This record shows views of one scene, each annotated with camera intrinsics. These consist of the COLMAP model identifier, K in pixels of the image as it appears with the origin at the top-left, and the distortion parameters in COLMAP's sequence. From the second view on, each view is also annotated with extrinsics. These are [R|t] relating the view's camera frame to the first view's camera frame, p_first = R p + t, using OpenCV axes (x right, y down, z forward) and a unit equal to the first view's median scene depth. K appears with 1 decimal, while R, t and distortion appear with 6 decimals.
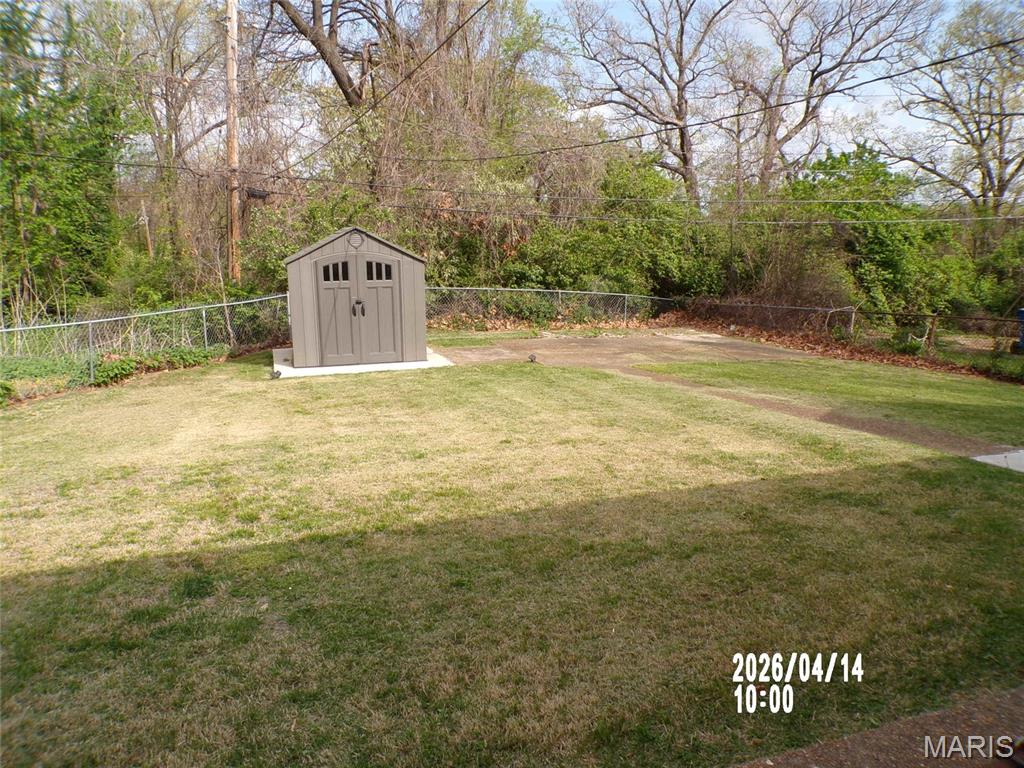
lens RADIAL K [[711.8, 0, 511.6], [0, 711.8, 382.7], [0, 0, 1]] dist [-0.045503, 0.000040]
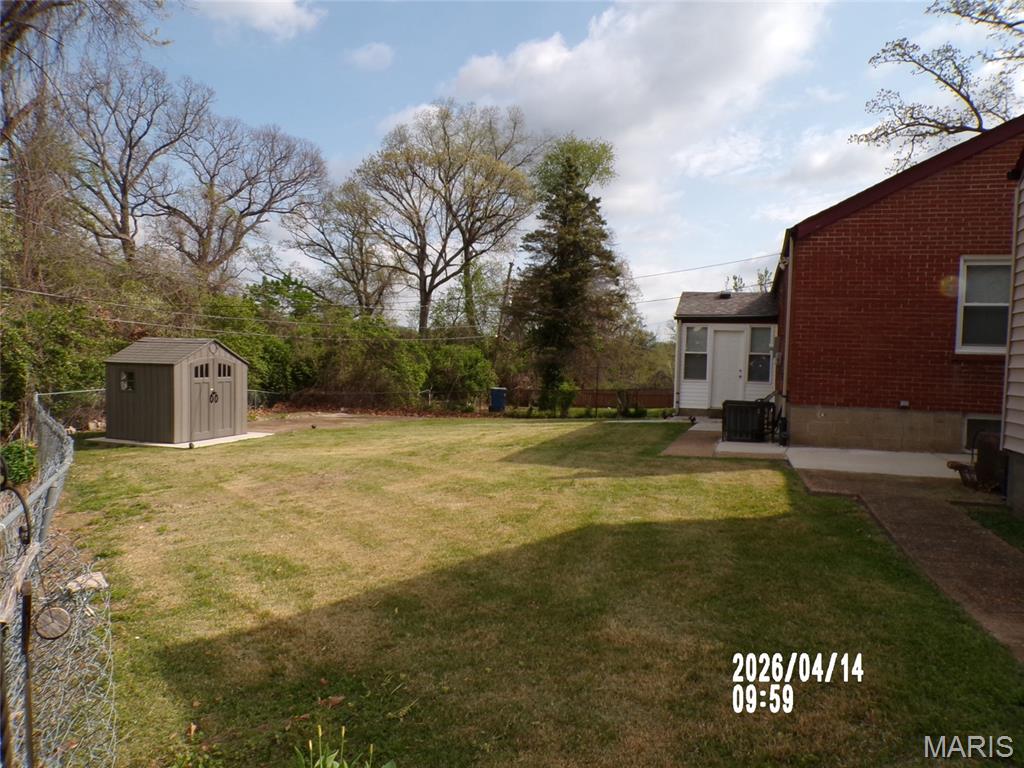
lens RADIAL K [[711.8, 0, 512.5], [0, 711.8, 385.4], [0, 0, 1]] dist [-0.045503, 0.000040]
pose [[0.614546, -0.018628, 0.788661, -0.933079], [0.132018, 0.988051, -0.079535, 0.056462], [-0.777756, 0.152995, 0.609662, -0.278105]]
